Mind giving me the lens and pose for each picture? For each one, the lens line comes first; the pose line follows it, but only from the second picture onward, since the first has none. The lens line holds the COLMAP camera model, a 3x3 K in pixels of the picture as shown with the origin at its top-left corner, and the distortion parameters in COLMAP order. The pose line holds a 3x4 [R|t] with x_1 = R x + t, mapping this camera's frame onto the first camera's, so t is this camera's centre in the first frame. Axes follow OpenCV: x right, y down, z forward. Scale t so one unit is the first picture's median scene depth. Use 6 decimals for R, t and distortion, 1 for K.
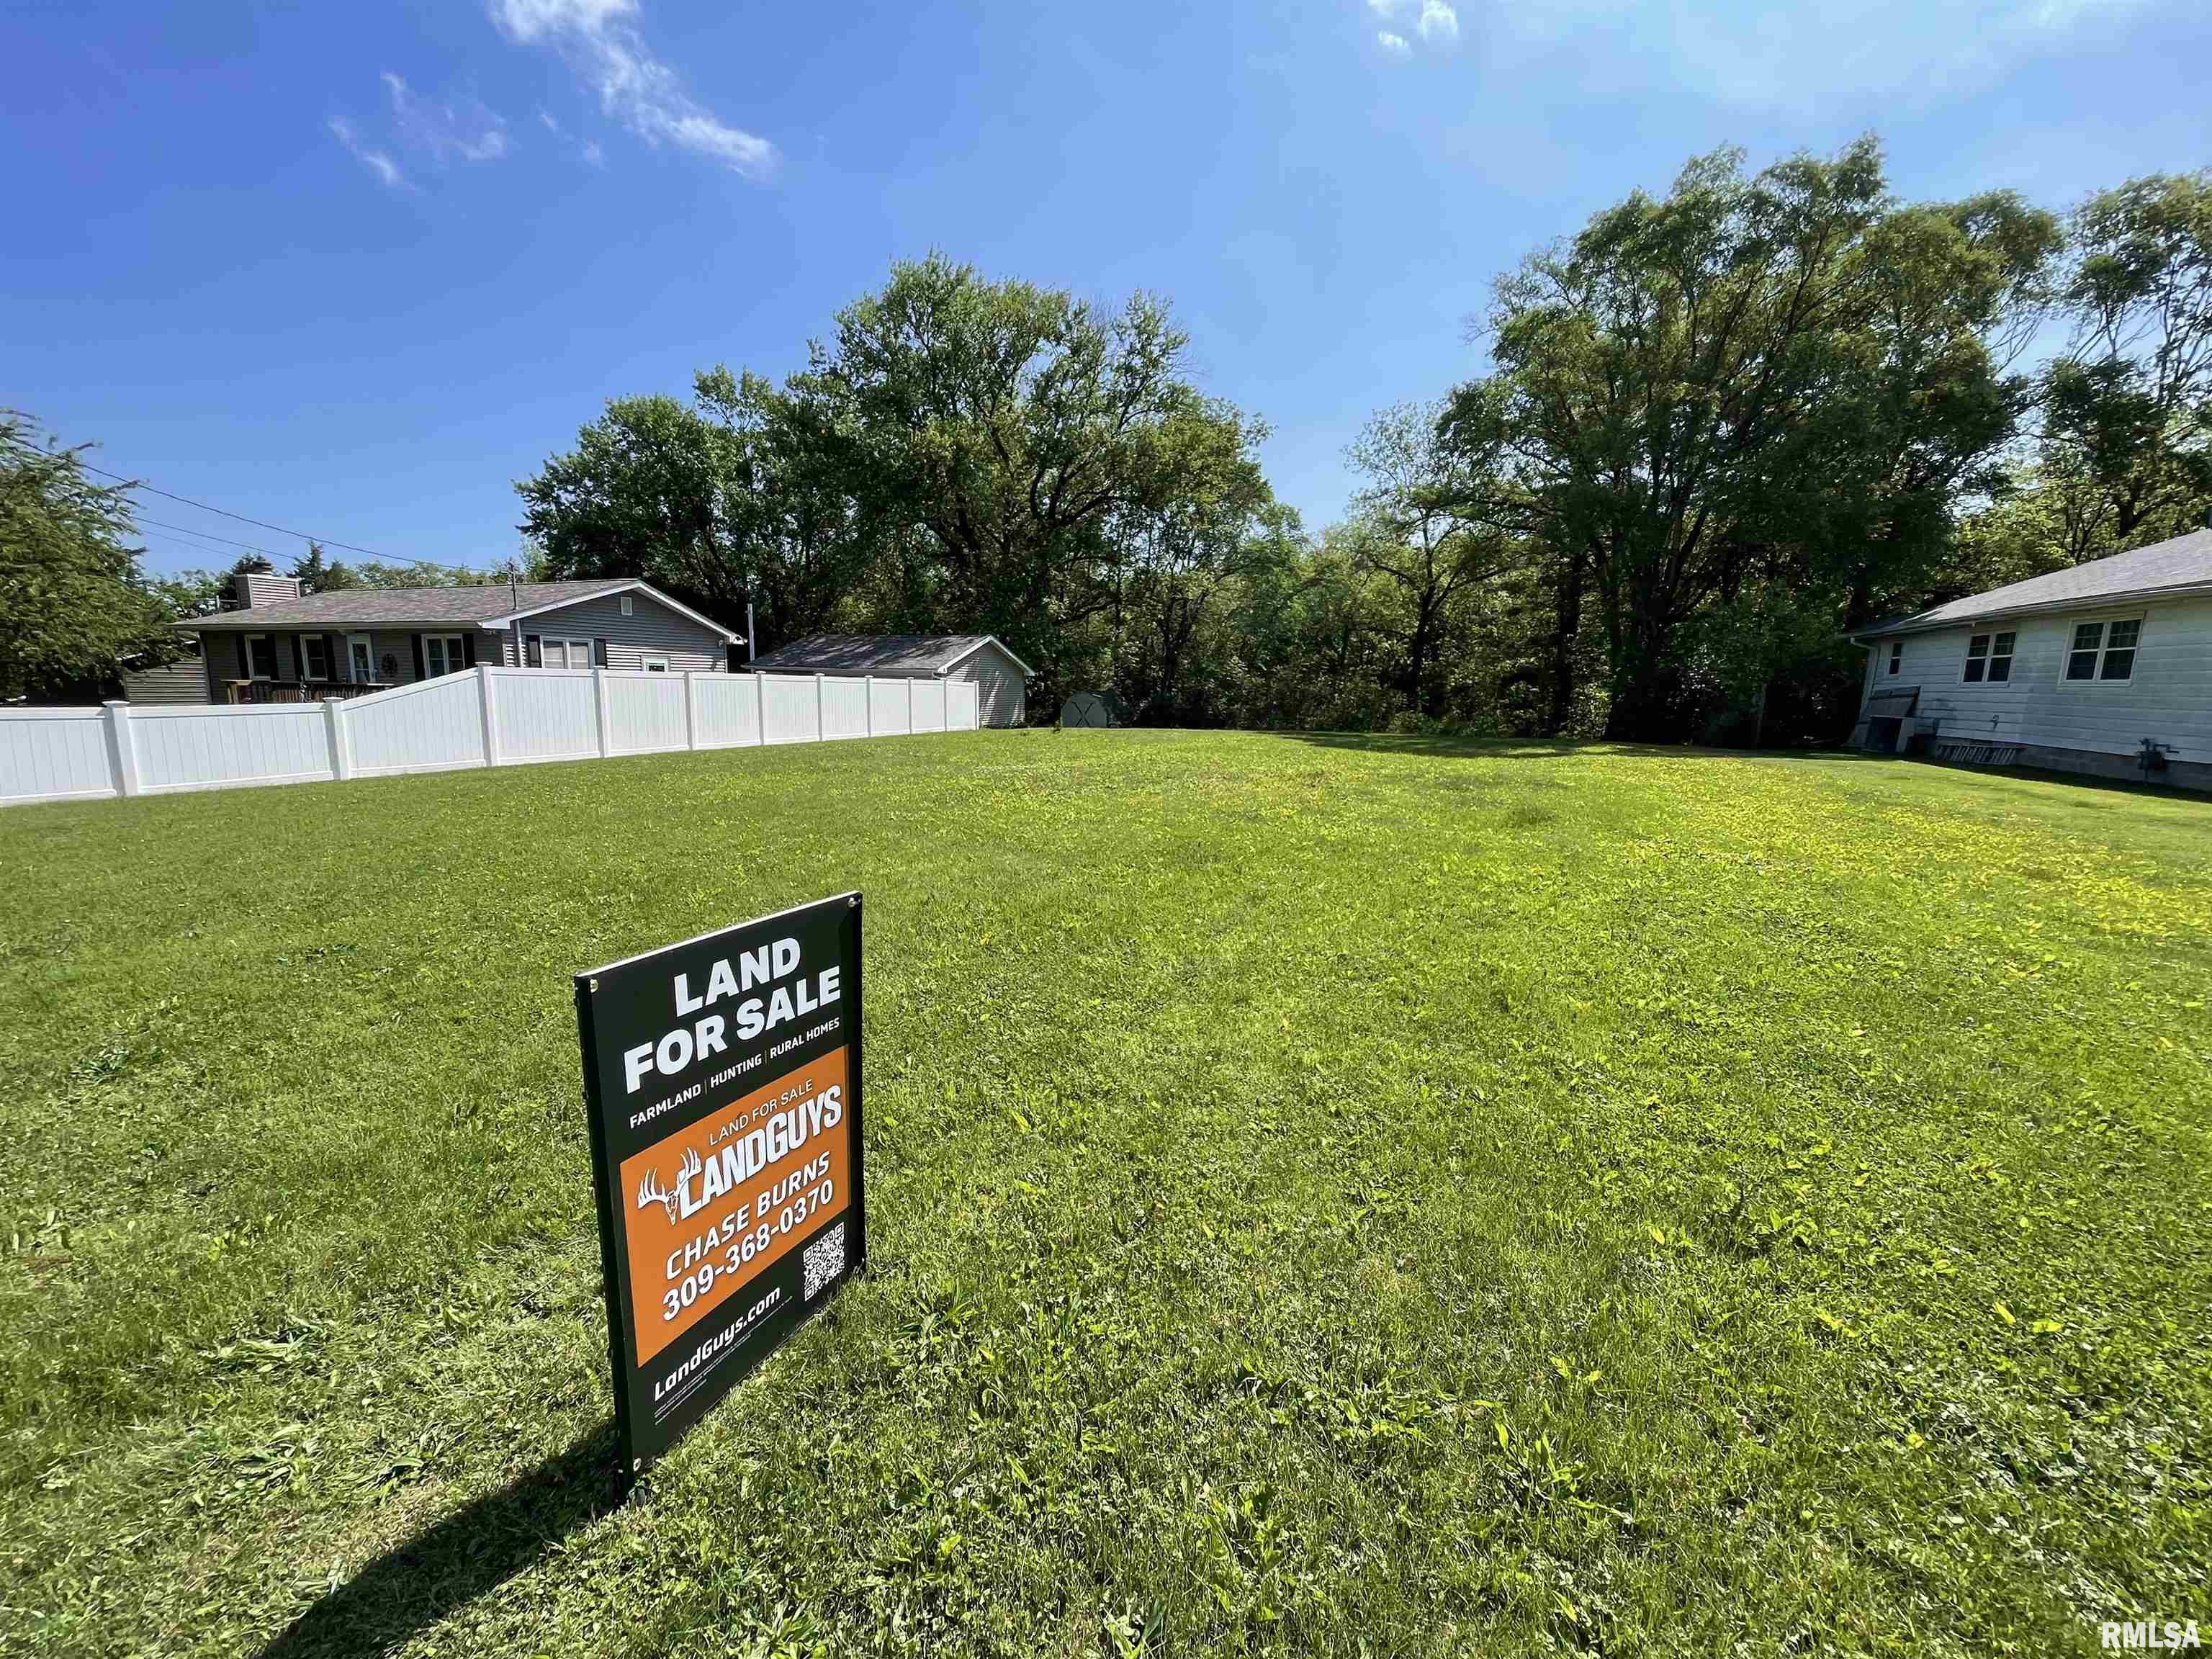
lens RADIAL K [[854.9, 0, 1114.7], [0, 854.9, 839.7], [0, 0, 1]] dist [-0.008726, -0.000780]
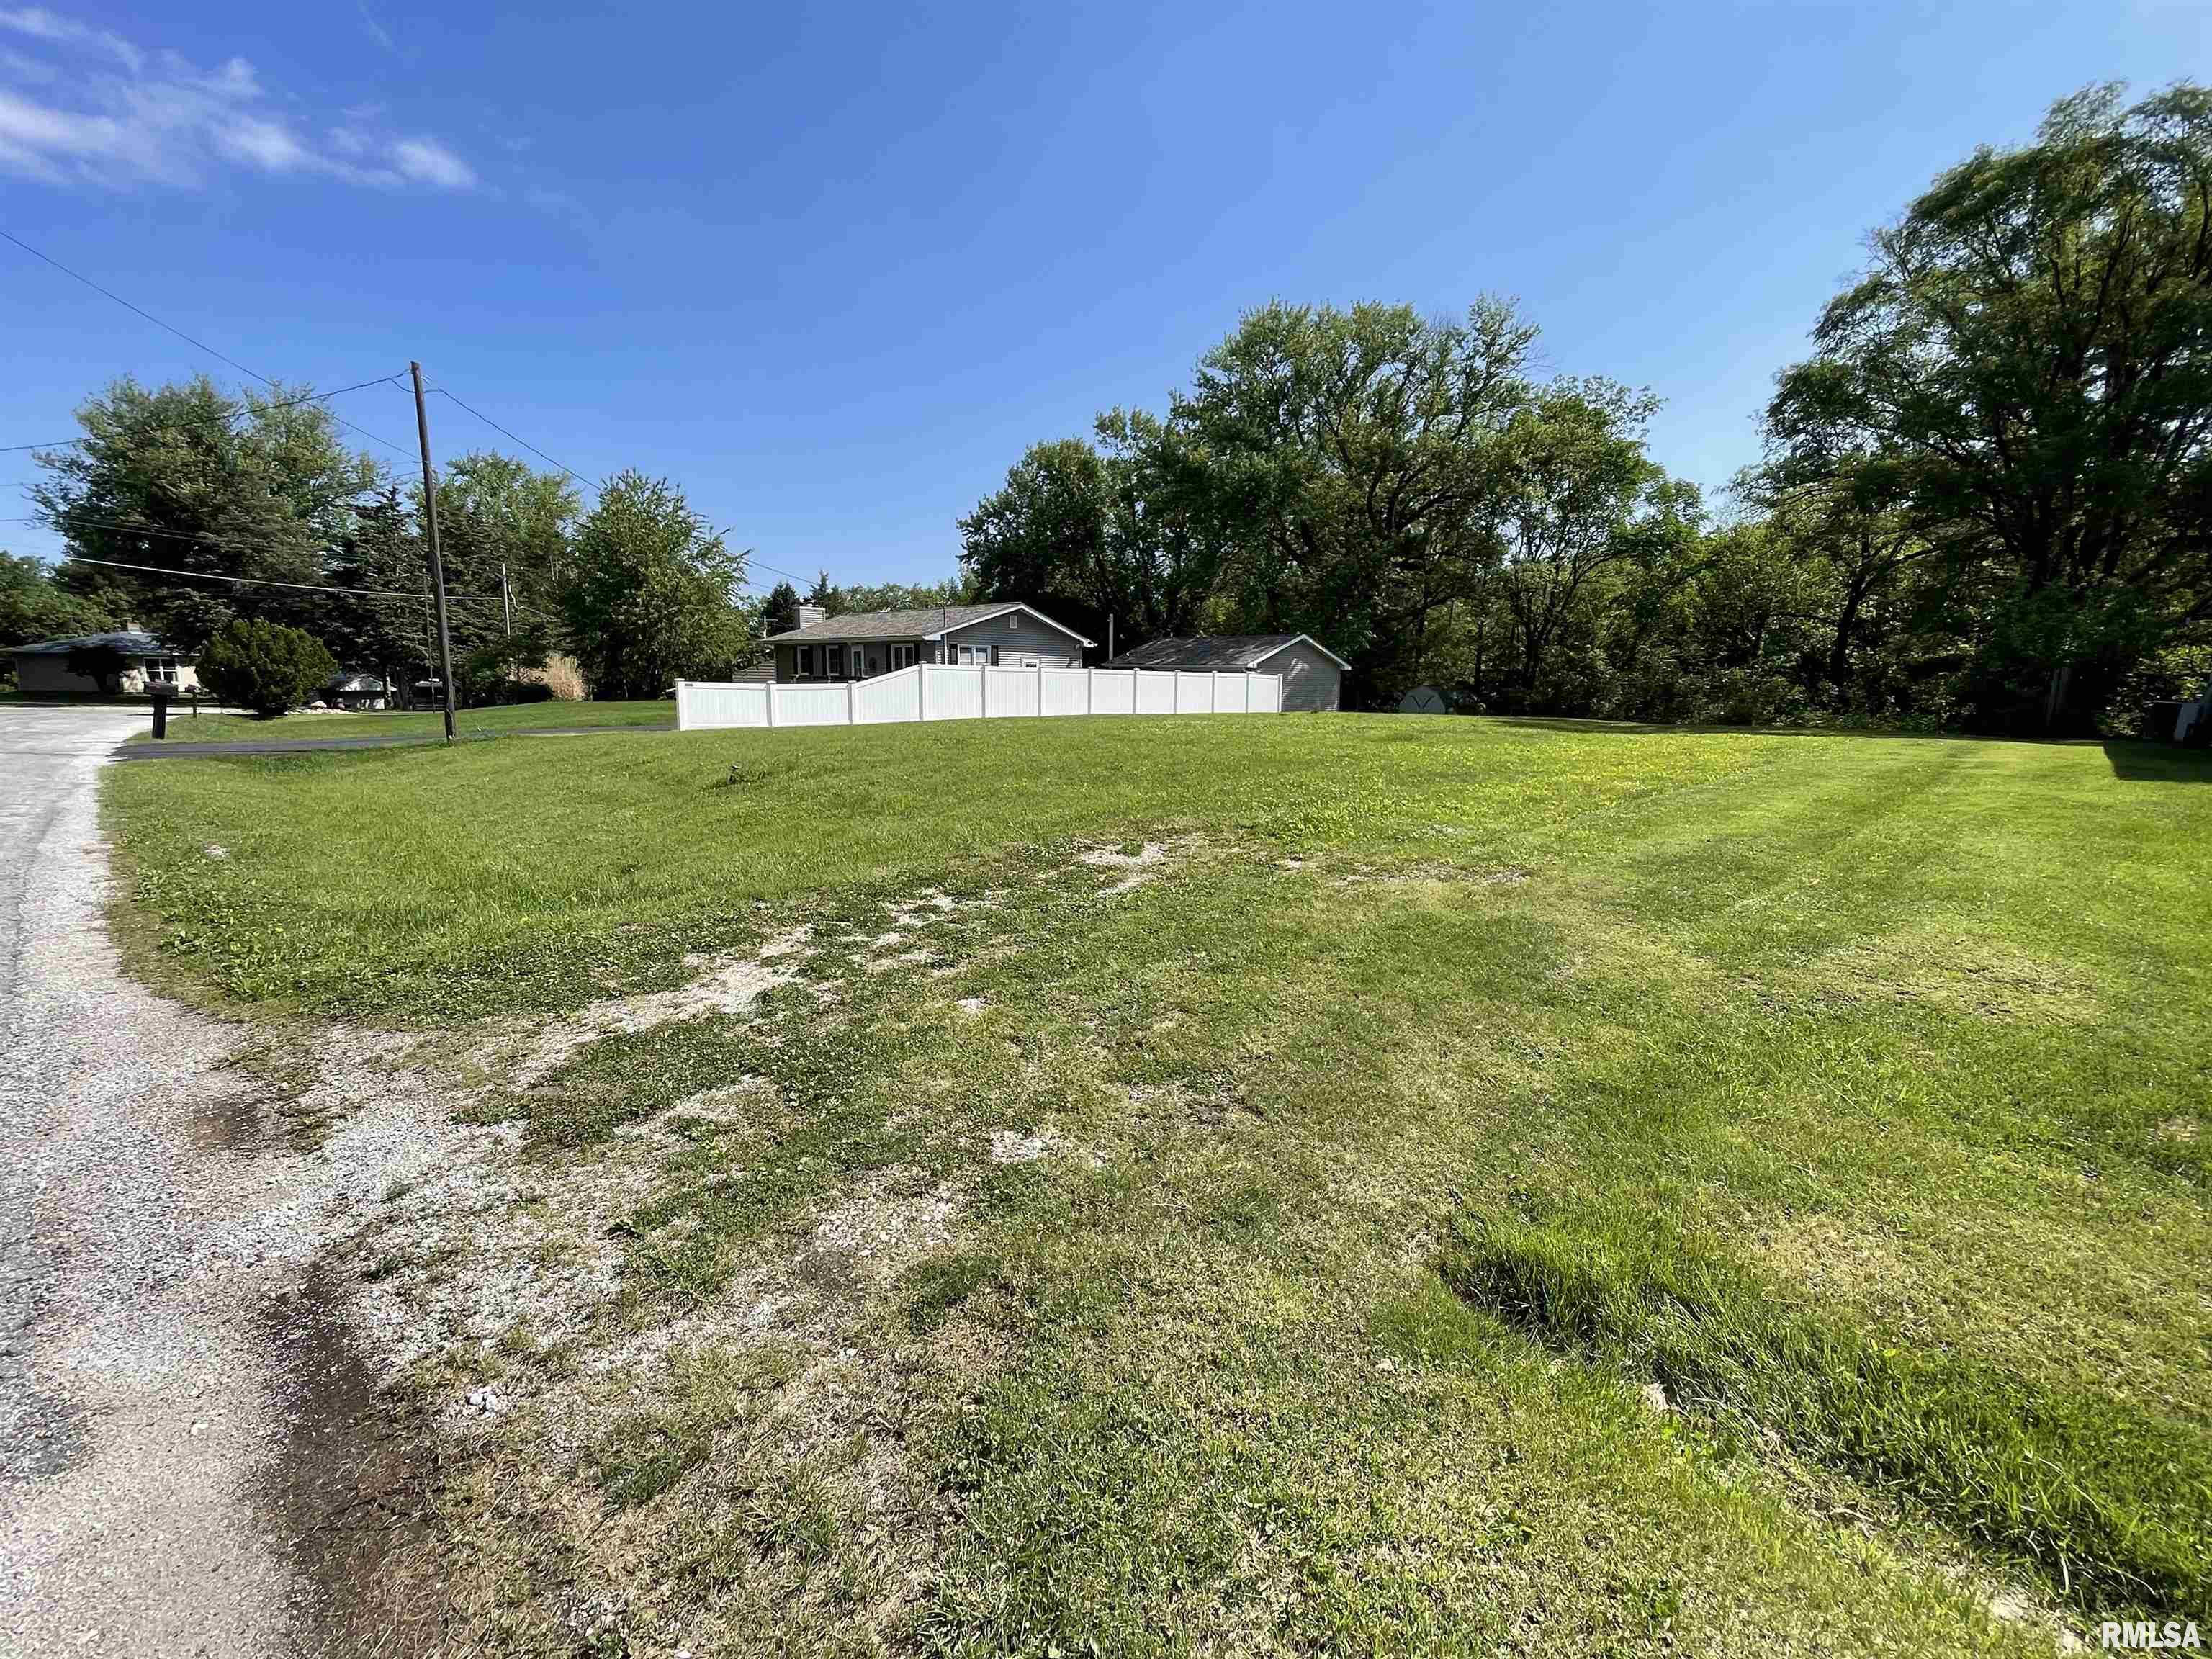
lens RADIAL K [[967.5, 0, 1152.5], [0, 967.5, 824.3], [0, 0, 1]] dist [-0.000668, -0.001712]
pose [[0.919061, 0.053648, -0.390448, 0.225496], [-0.067982, 0.997422, -0.022973, 0.063904], [0.388209, 0.047657, 0.920338, -0.291360]]
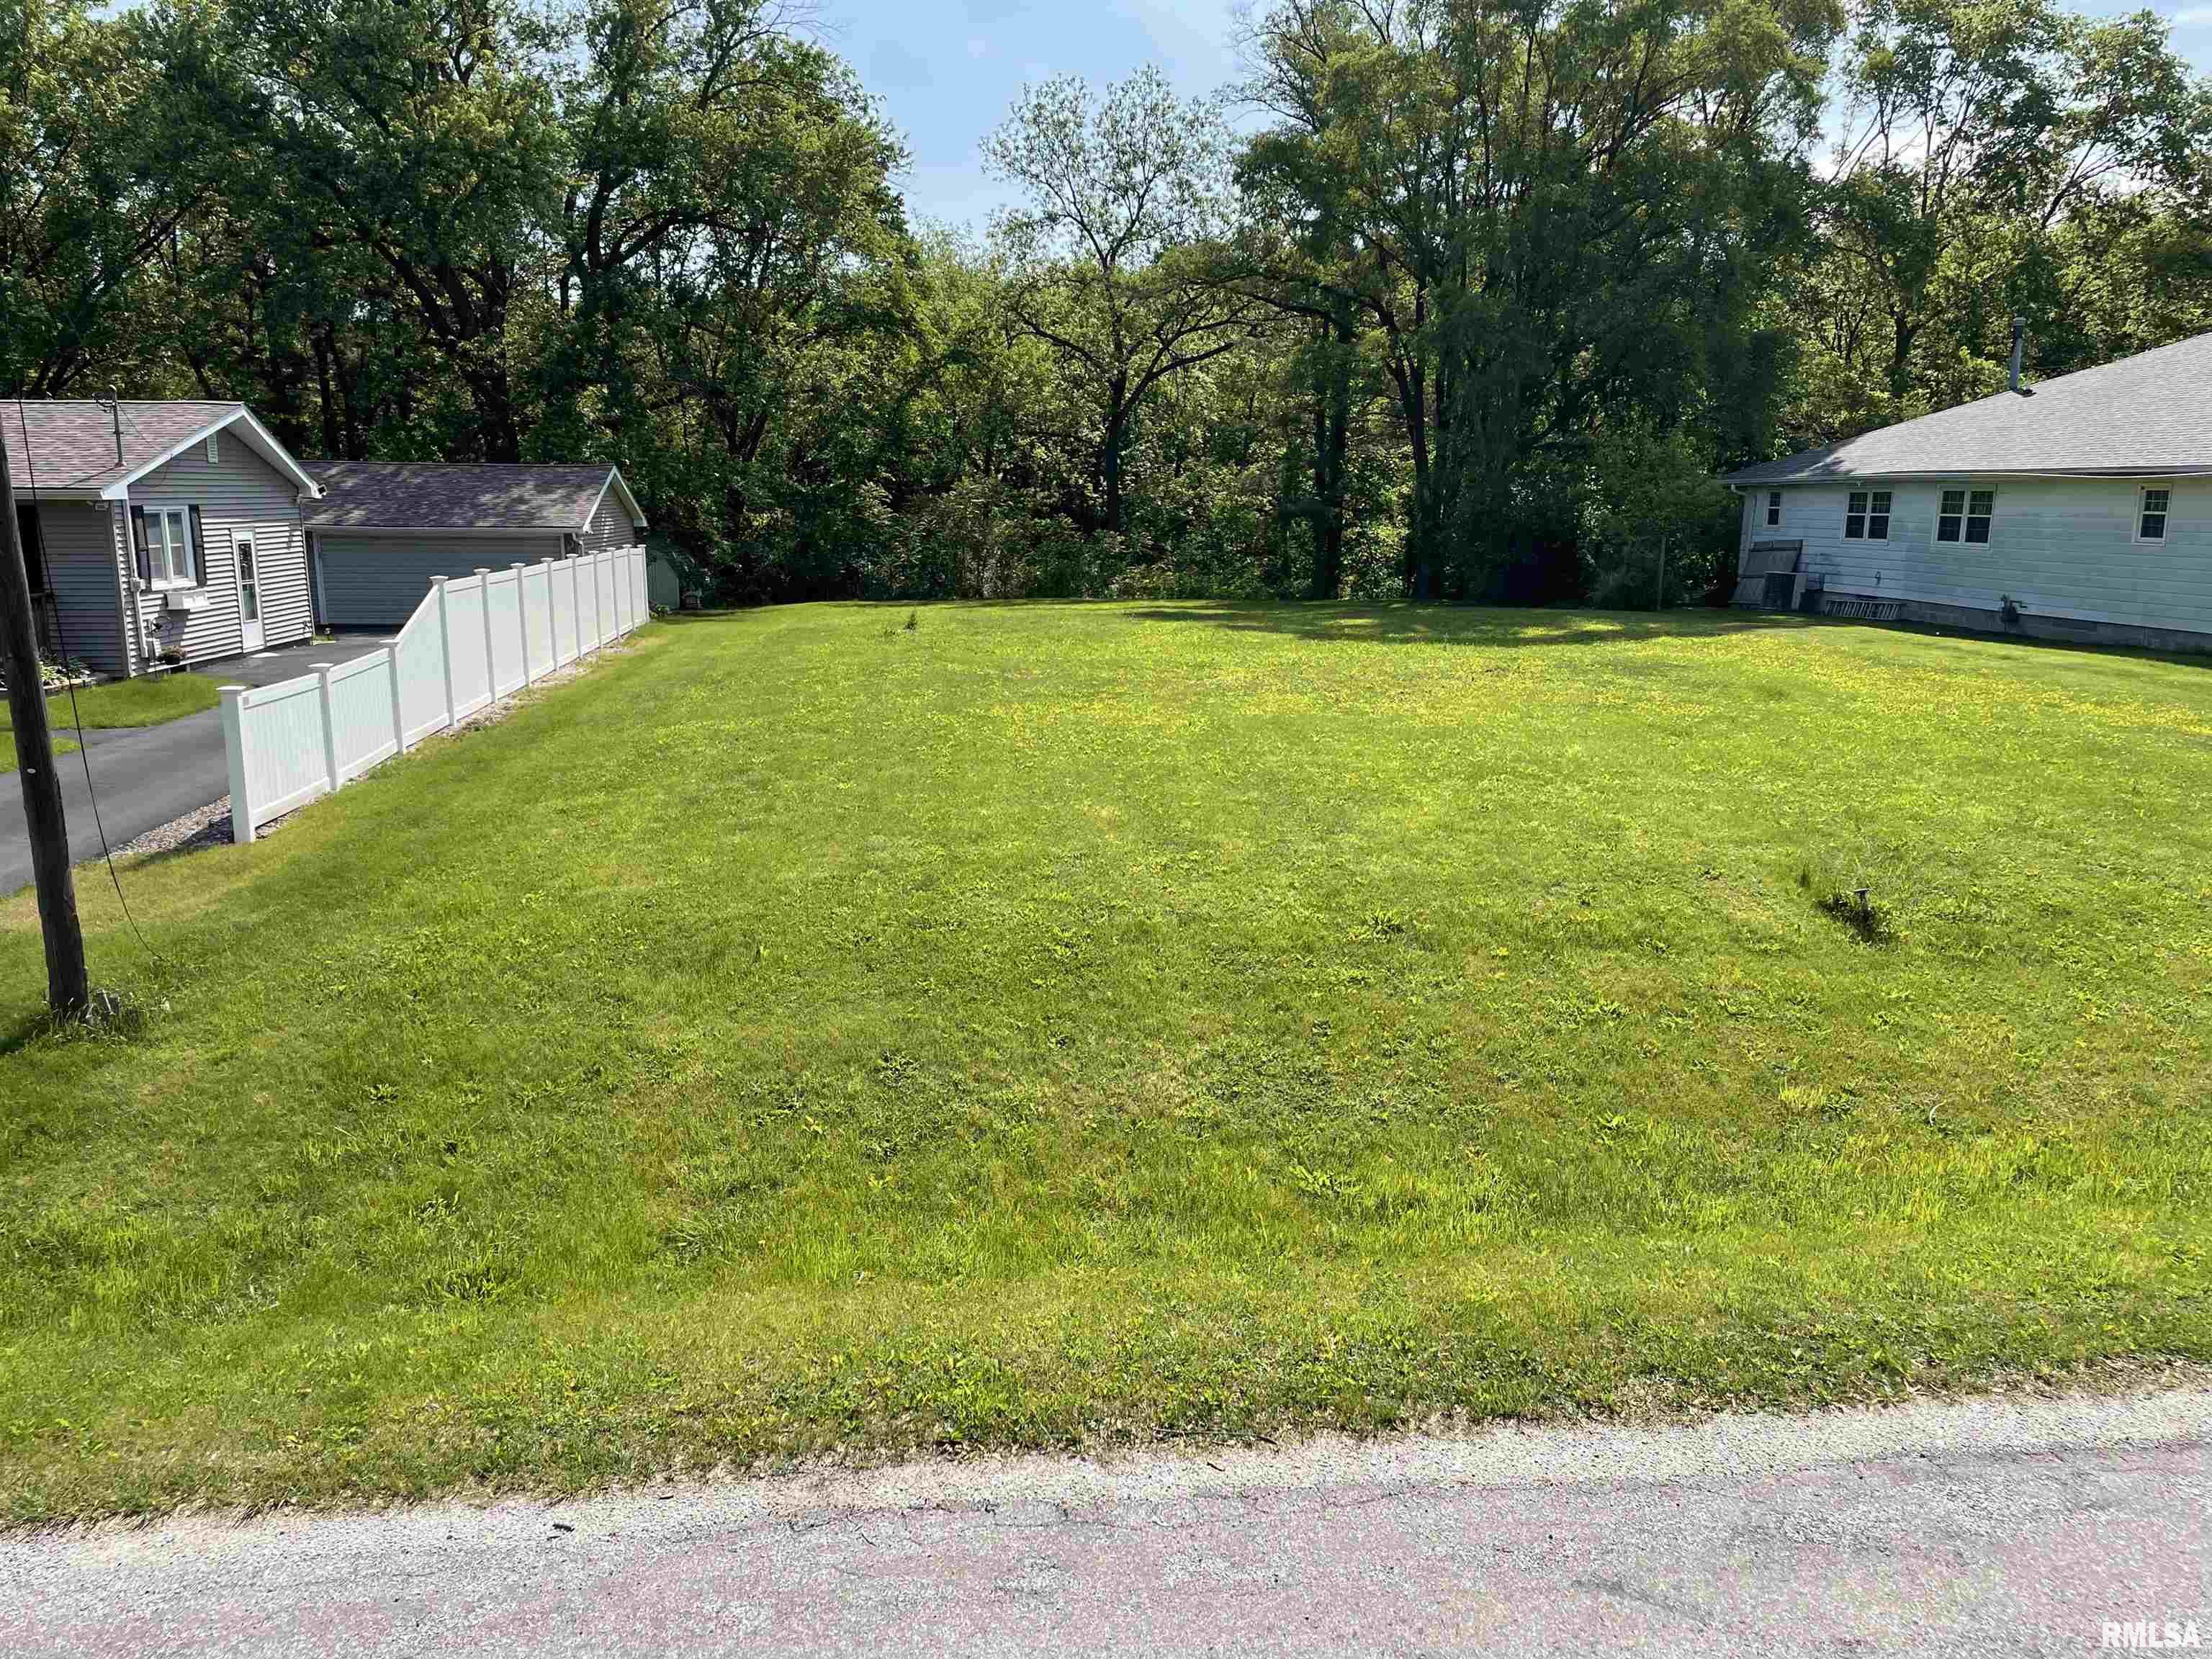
lens RADIAL K [[1605.0, 0, 1111.6], [0, 1605.0, 848.0], [0, 0, 1]] dist [0.069421, -0.075379]
pose [[0.892817, -0.106307, 0.437696, -0.455608], [0.089245, 0.994235, 0.059435, -0.007884], [-0.441491, -0.014003, 0.897157, -0.244934]]
